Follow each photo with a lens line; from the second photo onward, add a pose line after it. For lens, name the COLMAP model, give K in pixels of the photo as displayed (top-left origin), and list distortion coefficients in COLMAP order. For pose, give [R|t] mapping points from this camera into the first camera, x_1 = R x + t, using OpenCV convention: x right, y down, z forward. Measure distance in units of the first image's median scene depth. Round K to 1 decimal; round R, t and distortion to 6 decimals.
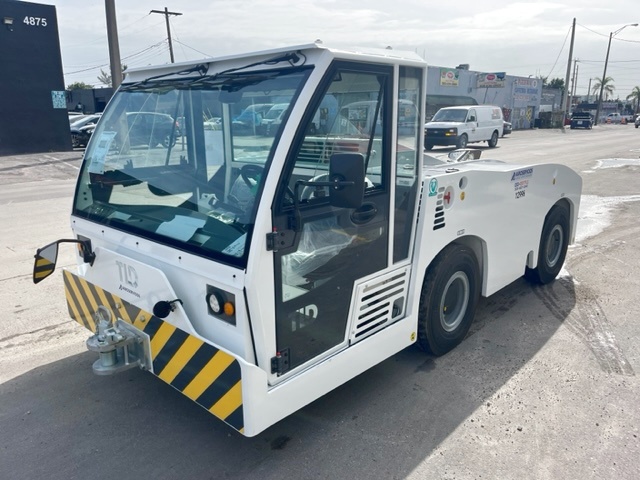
lens RADIAL K [[482.7, 0, 316.2], [0, 482.7, 245.6], [0, 0, 1]] dist [0.007886, -0.020714]
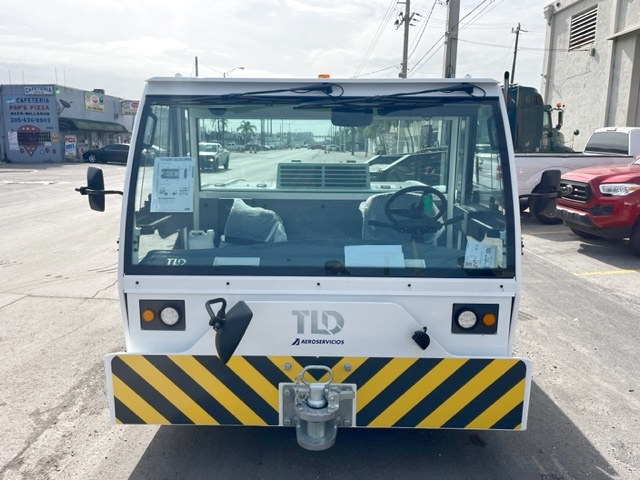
lens RADIAL K [[482.7, 0, 316.1], [0, 482.7, 237.3], [0, 0, 1]] dist [0.007886, -0.020714]
pose [[0.734318, -0.110403, 0.669767, -0.691851], [0.156334, 0.987667, -0.008597, -0.058737], [-0.660557, 0.111021, 0.742522, 0.265710]]
